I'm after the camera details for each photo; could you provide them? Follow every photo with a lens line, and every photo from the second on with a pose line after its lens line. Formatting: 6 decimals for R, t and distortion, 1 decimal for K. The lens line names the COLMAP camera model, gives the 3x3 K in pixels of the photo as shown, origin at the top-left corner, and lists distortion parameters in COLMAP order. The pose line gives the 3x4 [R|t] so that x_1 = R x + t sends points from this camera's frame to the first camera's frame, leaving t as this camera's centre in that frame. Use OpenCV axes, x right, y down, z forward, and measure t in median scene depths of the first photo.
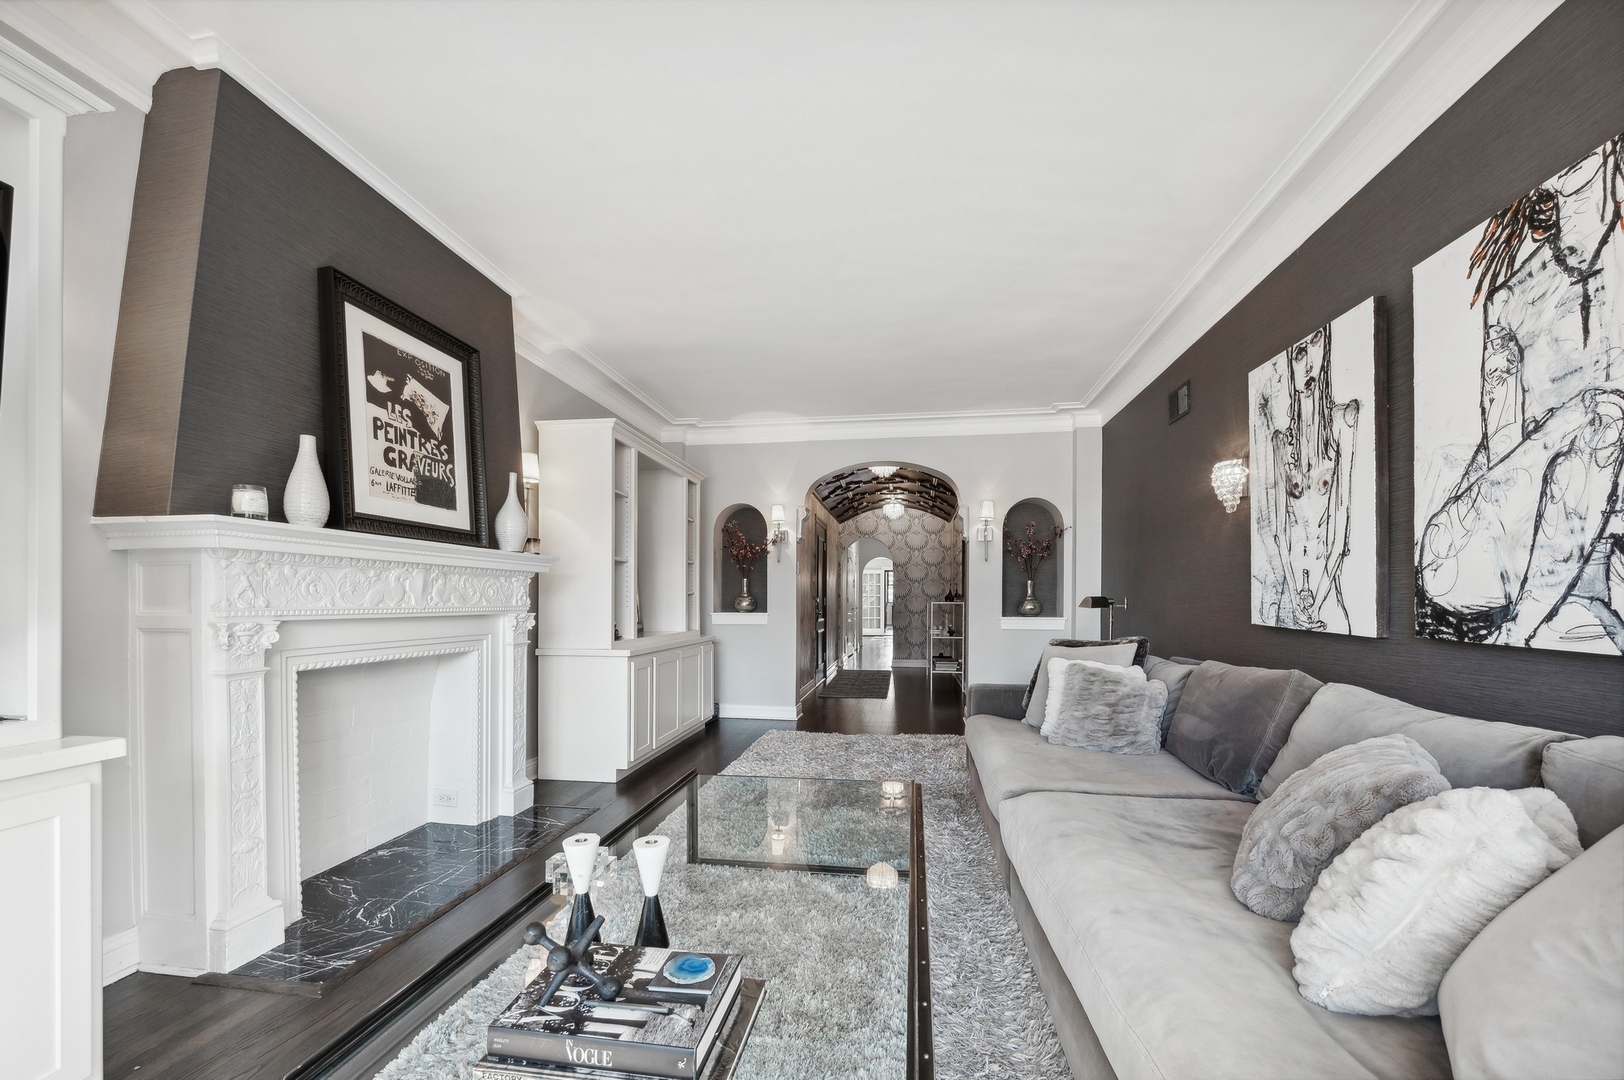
lens RADIAL K [[641.1, 0, 830.6], [0, 641.1, 602.5], [0, 0, 1]] dist [0.000131, 0.000026]
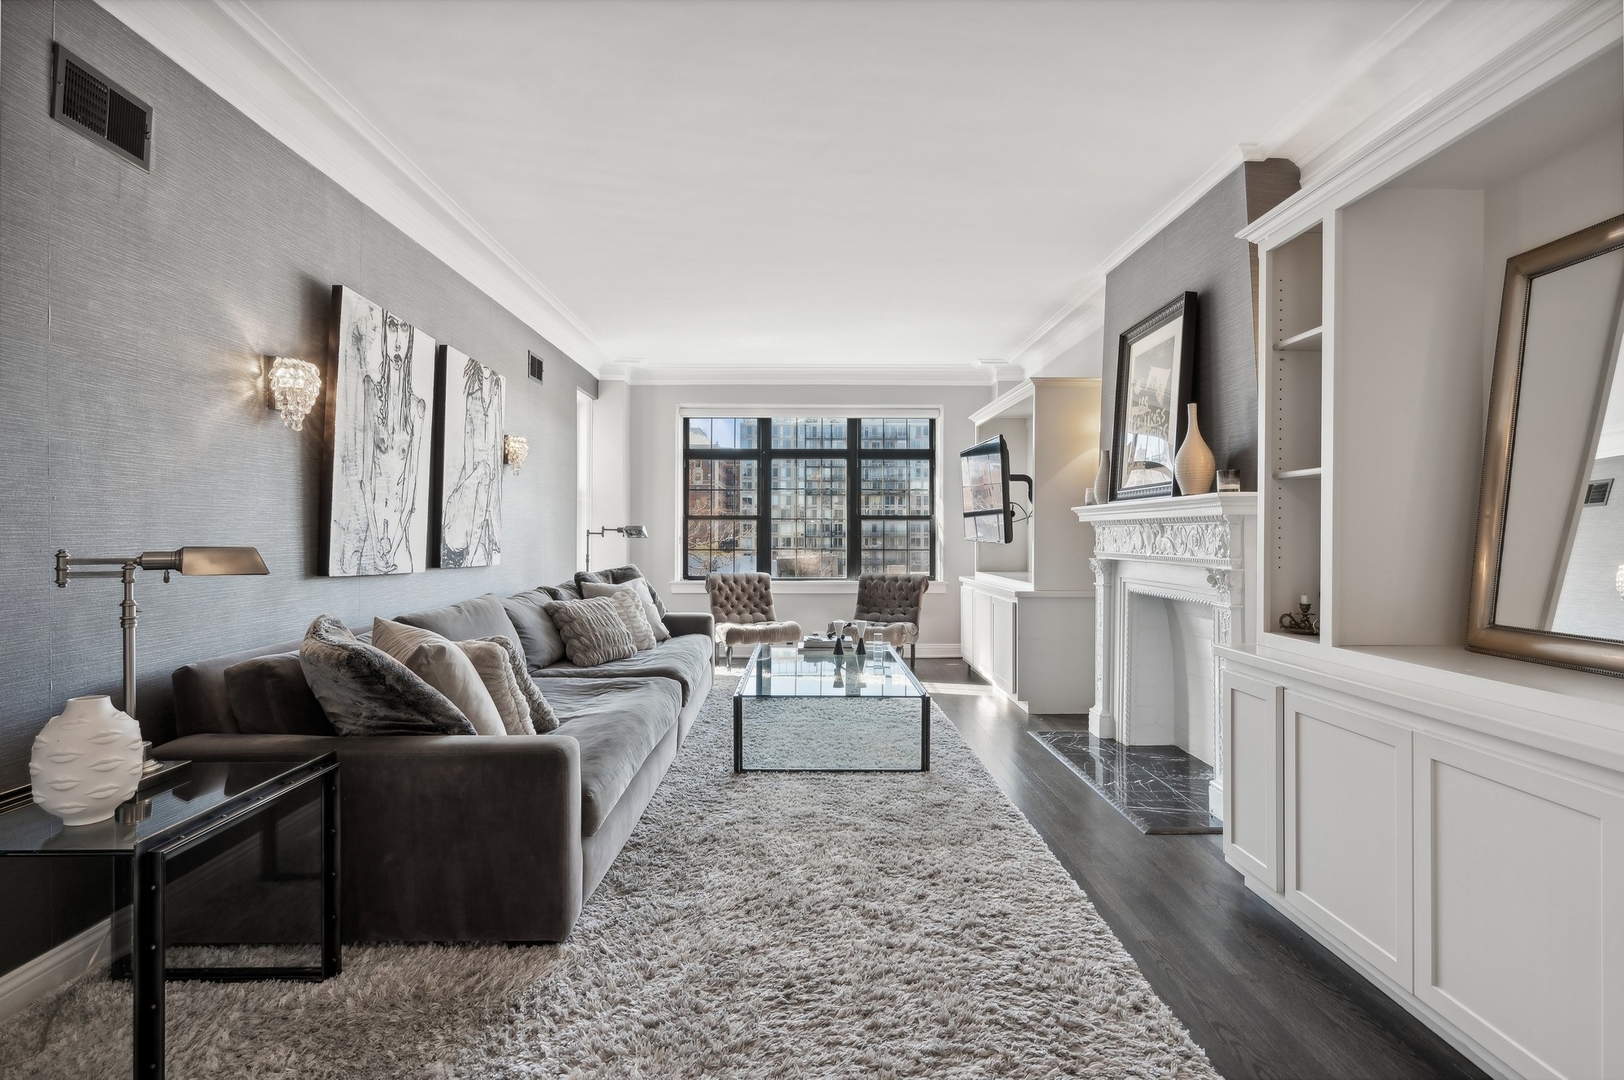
lens RADIAL K [[800.2, 0, 805.6], [0, 800.2, 536.2], [0, 0, 1]] dist [0.012448, 0.000259]
pose [[-0.992074, -0.003740, -0.125597, 0.206427], [-0.004266, 0.999983, 0.003915, -0.033186], [0.125580, 0.004420, -0.992074, 2.614719]]
